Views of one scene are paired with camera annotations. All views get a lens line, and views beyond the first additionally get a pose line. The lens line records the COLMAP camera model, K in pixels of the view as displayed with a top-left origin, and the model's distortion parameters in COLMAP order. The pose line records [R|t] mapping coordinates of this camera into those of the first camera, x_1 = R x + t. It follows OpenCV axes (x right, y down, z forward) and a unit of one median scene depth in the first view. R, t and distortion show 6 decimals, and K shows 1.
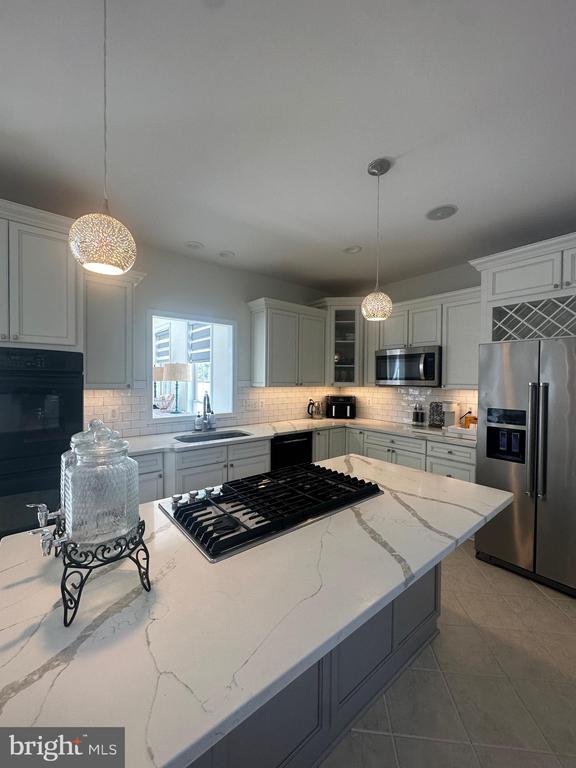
lens RADIAL K [[304.2, 0, 288.4], [0, 304.2, 384.2], [0, 0, 1]] dist [-0.004191, 0.000324]
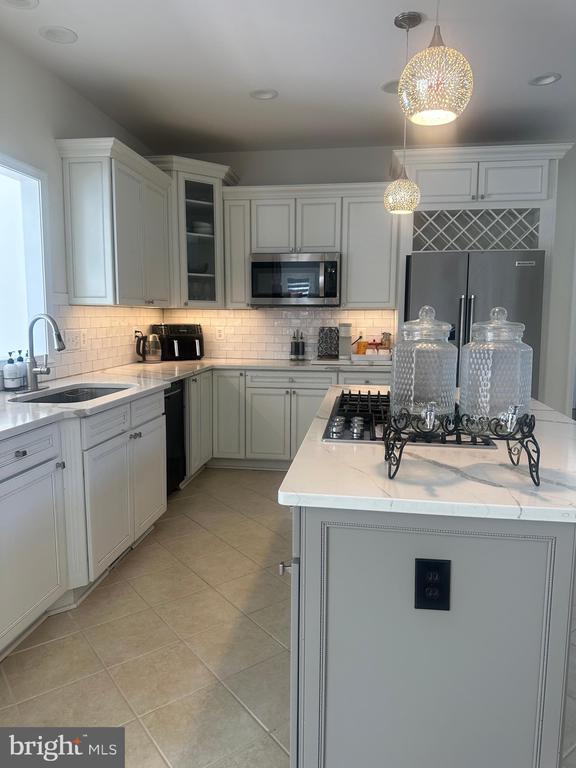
lens RADIAL K [[540.8, 0, 286.6], [0, 540.8, 384.5], [0, 0, 1]] dist [0.032427, -0.032716]
pose [[0.736239, -0.091719, 0.670477, -0.578028], [0.014142, 0.992642, 0.120260, 0.042408], [-0.676574, -0.079058, 0.732119, 0.045442]]
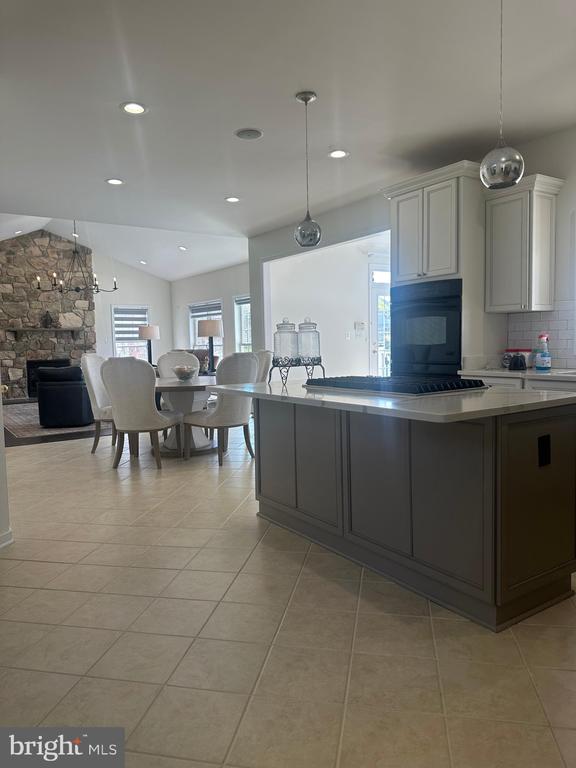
lens RADIAL K [[540.8, 0, 288.0], [0, 540.8, 383.6], [0, 0, 1]] dist [0.032427, -0.032716]
pose [[-0.088011, 0.074560, -0.993325, 0.954589], [0.002262, 0.997207, 0.074651, 0.090858], [0.996117, 0.004323, -0.087933, 0.356344]]
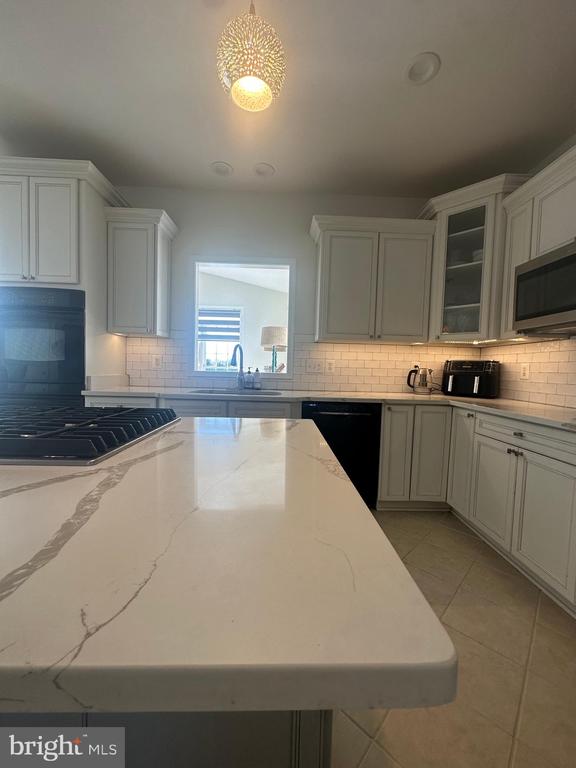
lens RADIAL K [[304.2, 0, 289.3], [0, 304.2, 383.4], [0, 0, 1]] dist [-0.004191, 0.000324]
pose [[0.792937, 0.043286, -0.607765, 0.358048], [-0.033562, 0.999062, 0.027366, 0.109615], [0.608379, -0.001302, 0.793646, 0.399079]]
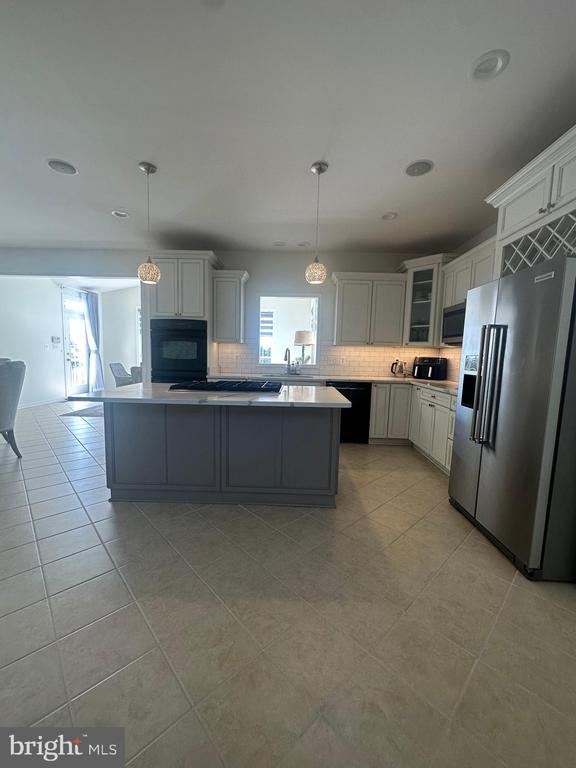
lens RADIAL K [[304.2, 0, 289.9], [0, 304.2, 383.6], [0, 0, 1]] dist [-0.004191, 0.000324]
pose [[0.761801, 0.075549, -0.643391, 0.658130], [-0.031821, 0.996341, 0.079316, 0.082941], [0.647029, -0.039950, 0.761418, -0.092266]]
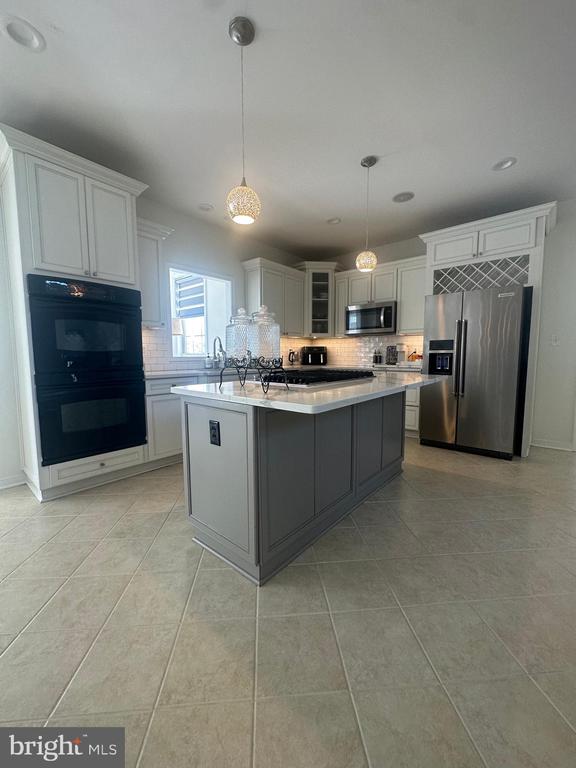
lens RADIAL K [[304.2, 0, 288.5], [0, 304.2, 383.5], [0, 0, 1]] dist [-0.004191, 0.000324]
pose [[0.983584, -0.026756, 0.178454, -0.205790], [0.013163, 0.996950, 0.076920, 0.124164], [-0.179968, -0.073308, 0.980937, -0.239830]]
